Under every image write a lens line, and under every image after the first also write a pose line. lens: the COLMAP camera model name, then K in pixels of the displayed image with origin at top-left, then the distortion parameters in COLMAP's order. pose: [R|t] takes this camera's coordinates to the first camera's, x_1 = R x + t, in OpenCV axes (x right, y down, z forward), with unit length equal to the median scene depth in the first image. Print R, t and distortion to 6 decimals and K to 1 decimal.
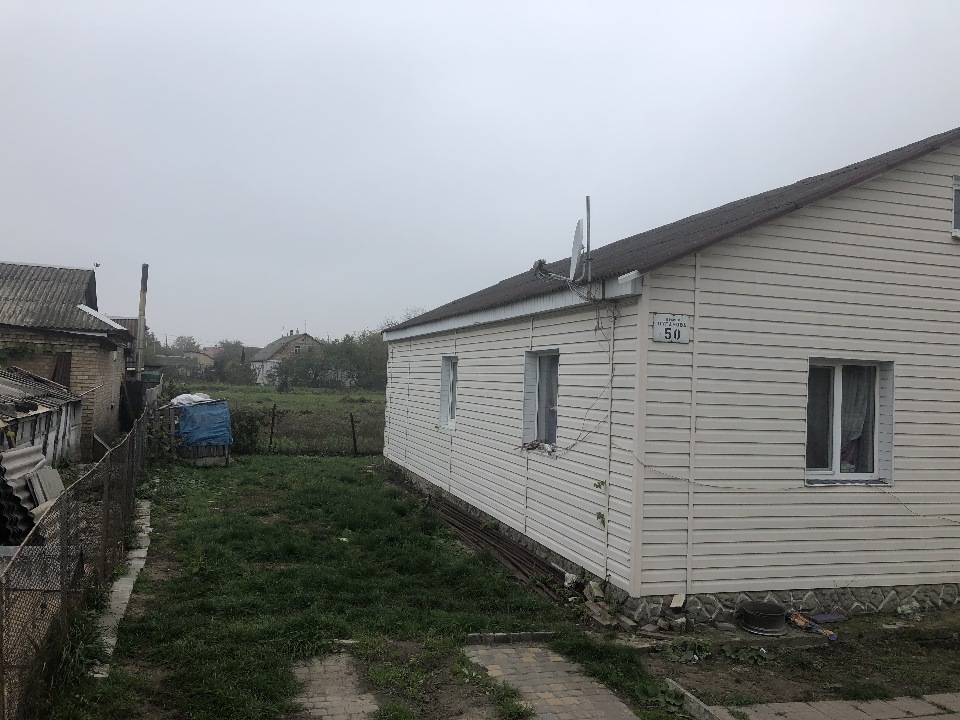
lens RADIAL K [[781.6, 0, 473.3], [0, 781.6, 354.1], [0, 0, 1]] dist [0.047339, -0.053592]
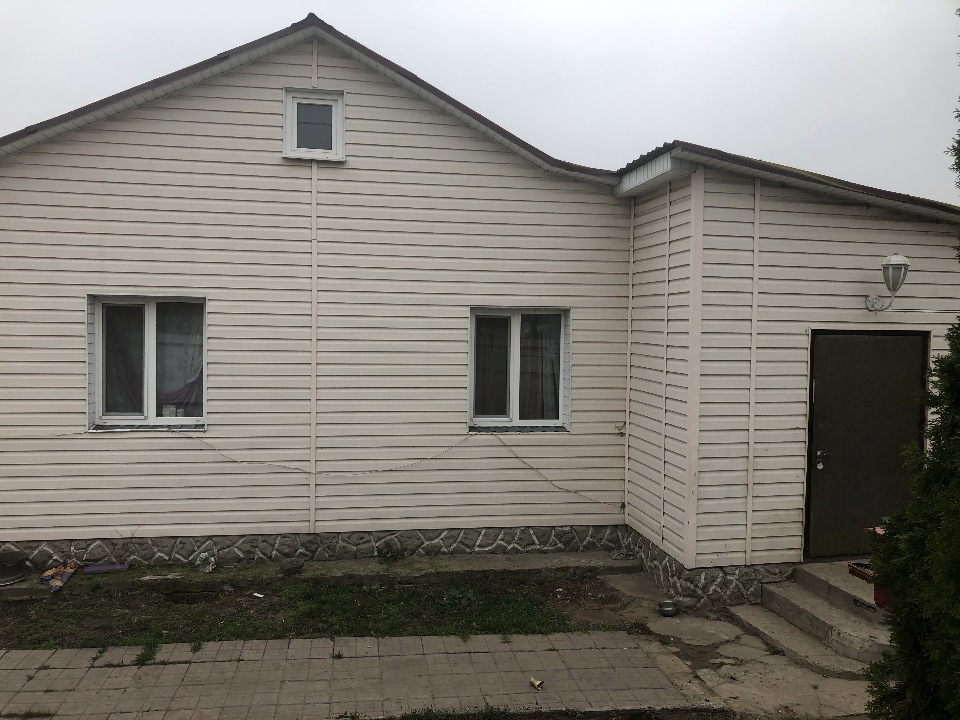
lens RADIAL K [[781.6, 0, 461.7], [0, 781.6, 358.6], [0, 0, 1]] dist [0.047339, -0.053592]
pose [[0.990112, -0.017076, -0.139233, 0.990026], [0.026601, 0.997410, 0.066833, 0.028390], [0.137731, -0.069876, 0.988002, 0.132279]]
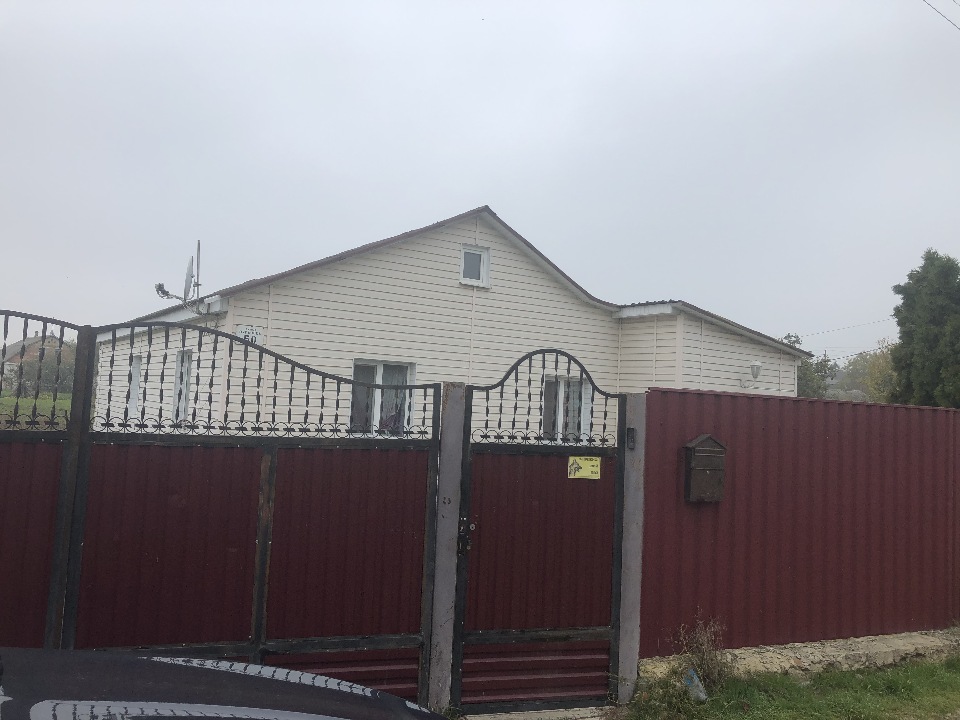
lens RADIAL K [[781.6, 0, 473.6], [0, 781.6, 359.0], [0, 0, 1]] dist [0.047339, -0.053592]
pose [[0.969747, 0.026487, 0.242670, 0.284915], [-0.022642, 0.999570, -0.018622, 0.028458], [-0.243059, 0.012564, 0.969930, -0.508827]]
